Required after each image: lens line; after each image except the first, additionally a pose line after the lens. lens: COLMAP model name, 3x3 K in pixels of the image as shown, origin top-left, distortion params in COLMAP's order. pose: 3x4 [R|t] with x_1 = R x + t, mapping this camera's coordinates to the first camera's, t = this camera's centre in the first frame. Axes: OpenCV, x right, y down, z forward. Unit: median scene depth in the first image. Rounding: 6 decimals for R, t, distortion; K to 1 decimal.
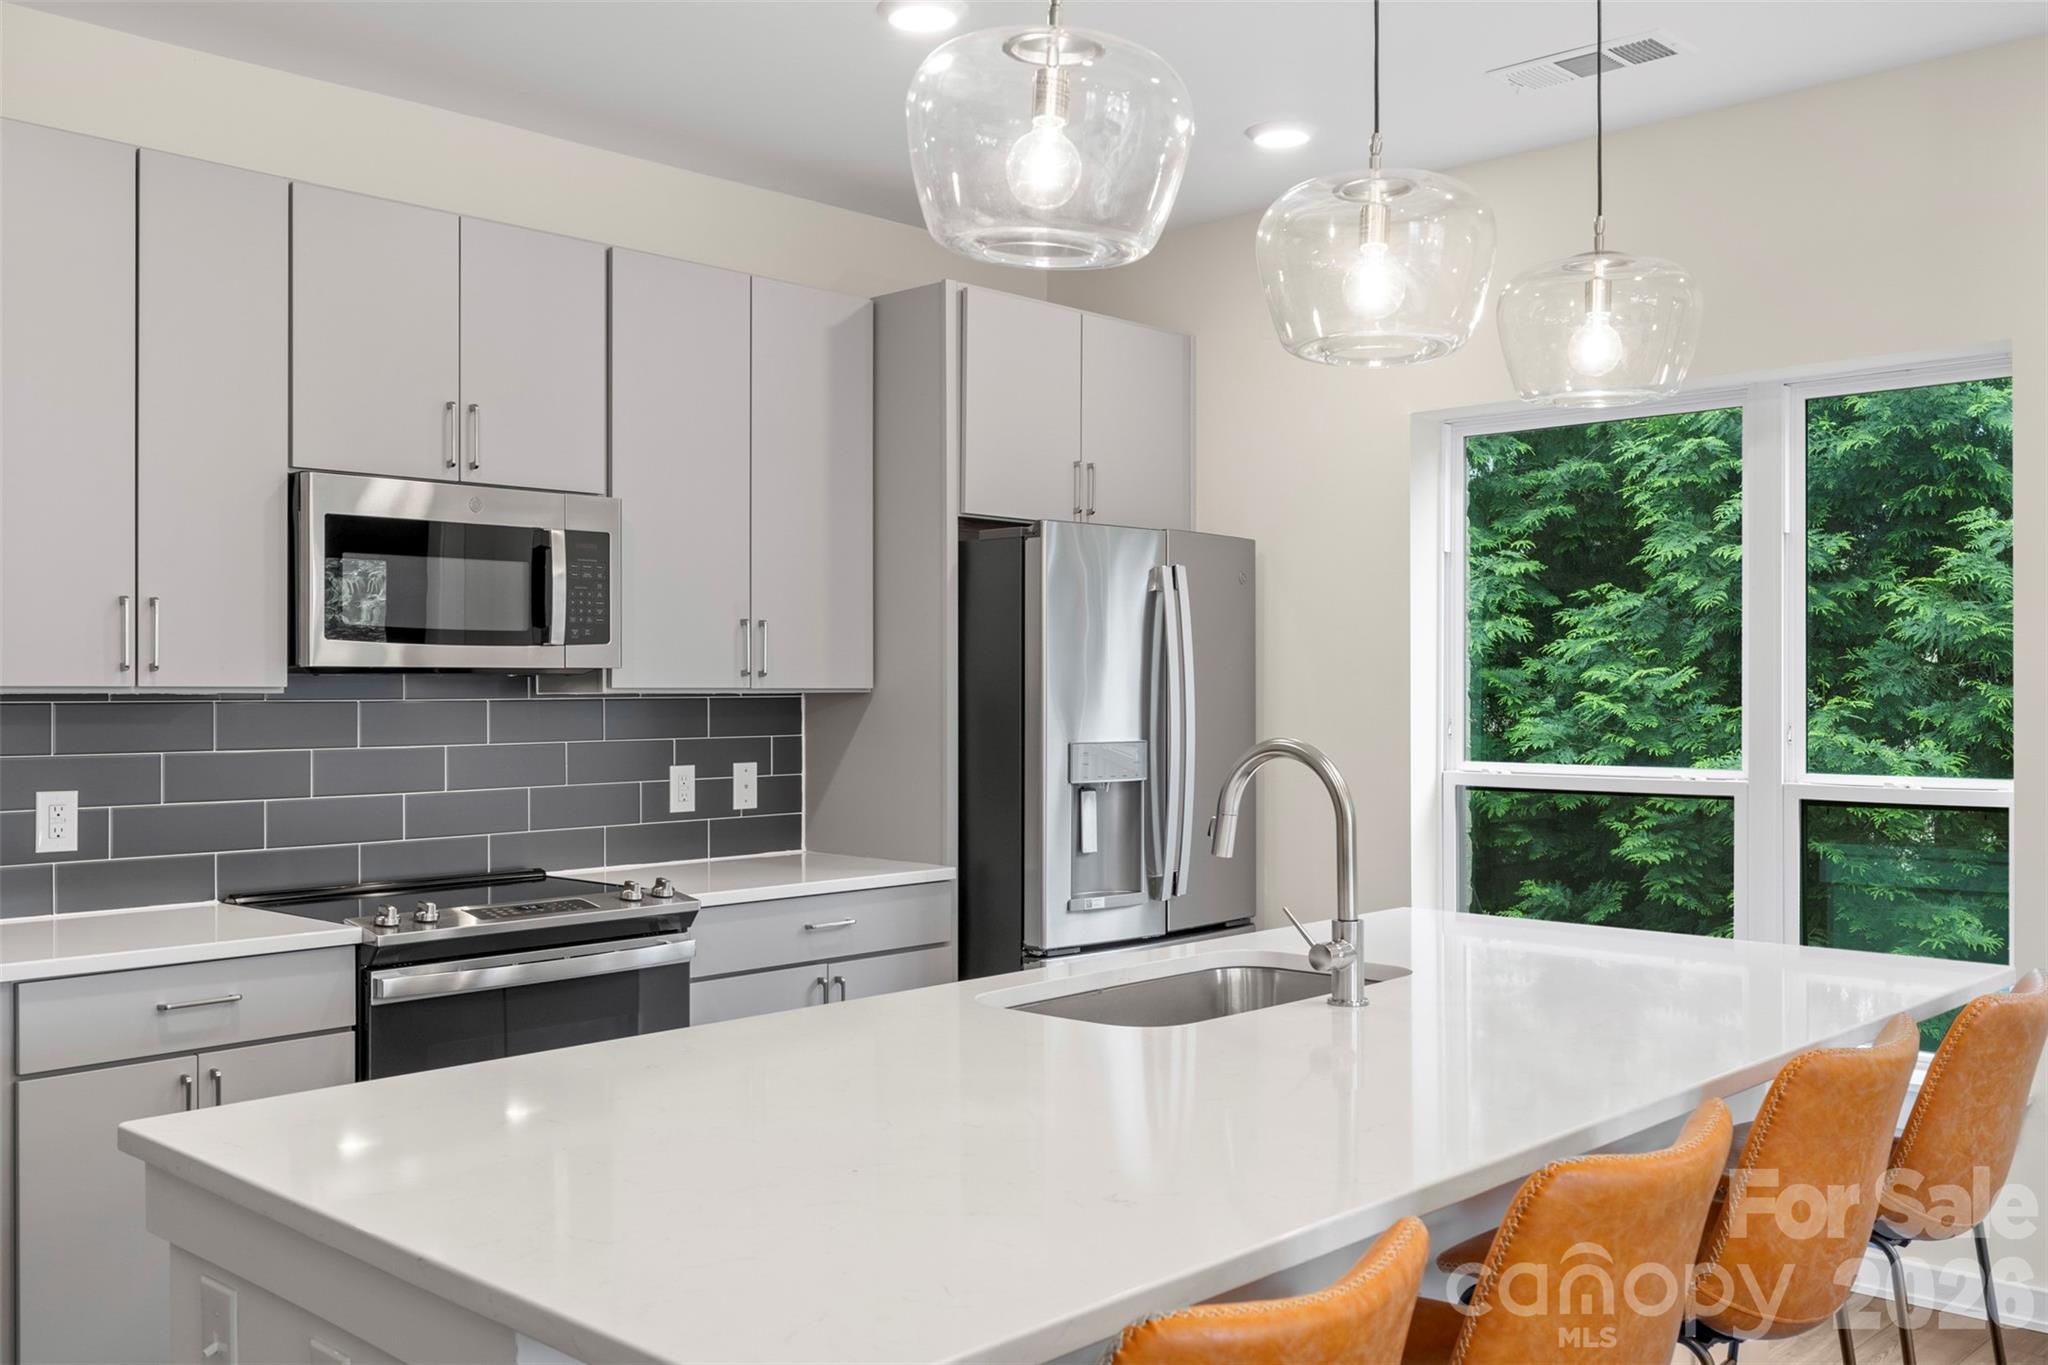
lens RADIAL K [[1841.5, 0, 1039.8], [0, 1841.5, 695.5], [0, 0, 1]] dist [0.012693, 0.001035]
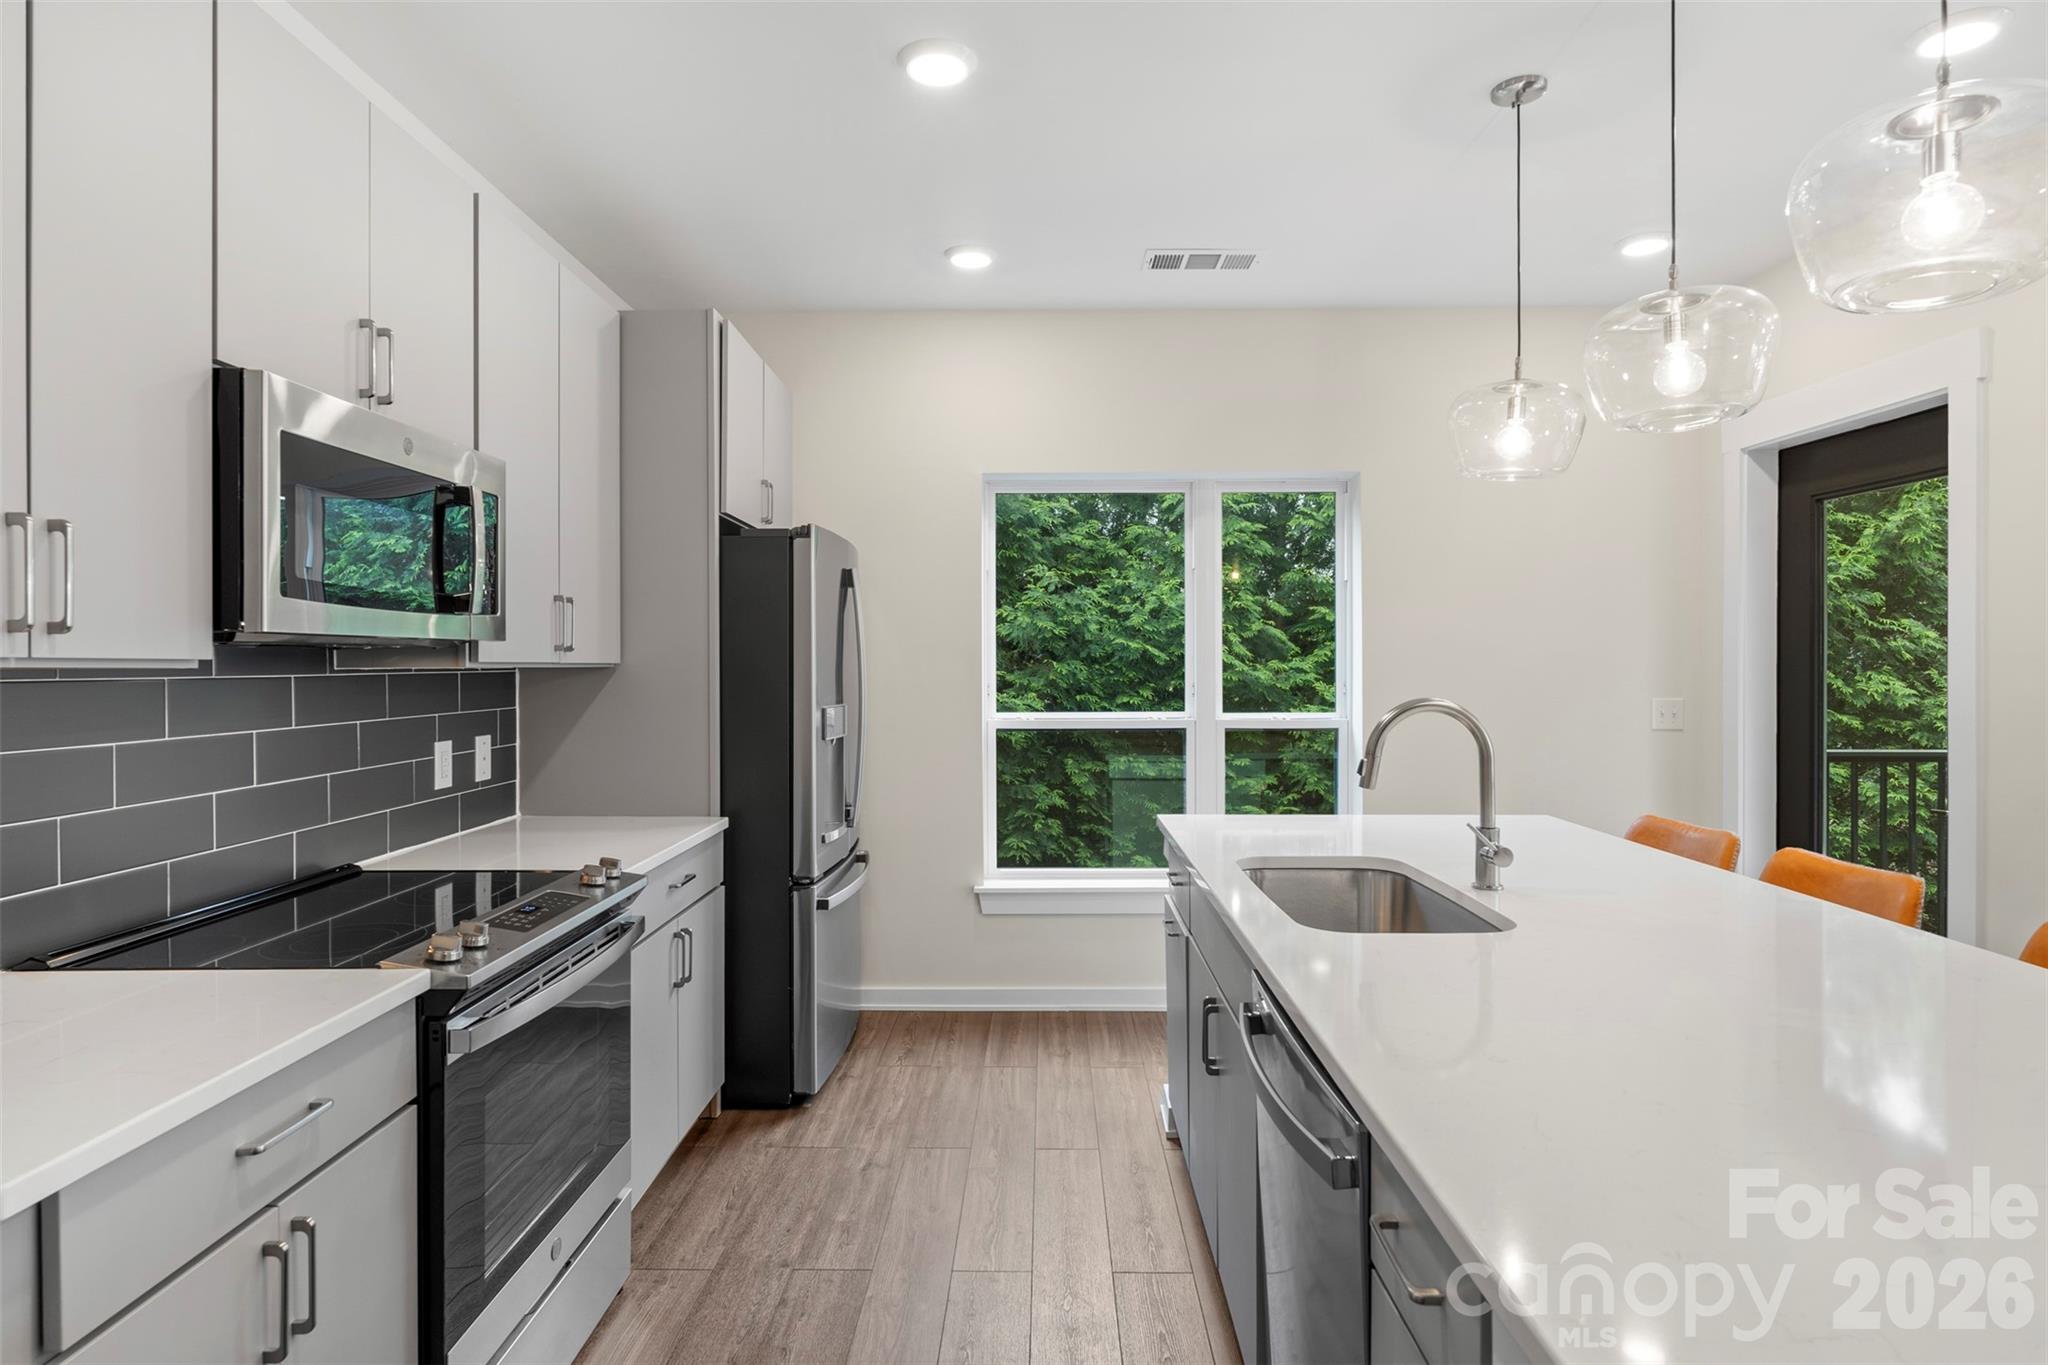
lens RADIAL K [[1082.6, 0, 1034.7], [0, 1082.6, 668.1], [0, 0, 1]] dist [-0.001585, 0.000979]
pose [[0.731399, -0.003206, 0.681942, -0.385514], [0.004624, 0.999989, -0.000258, 0.000314], [-0.681934, 0.003342, 0.731406, 0.385931]]
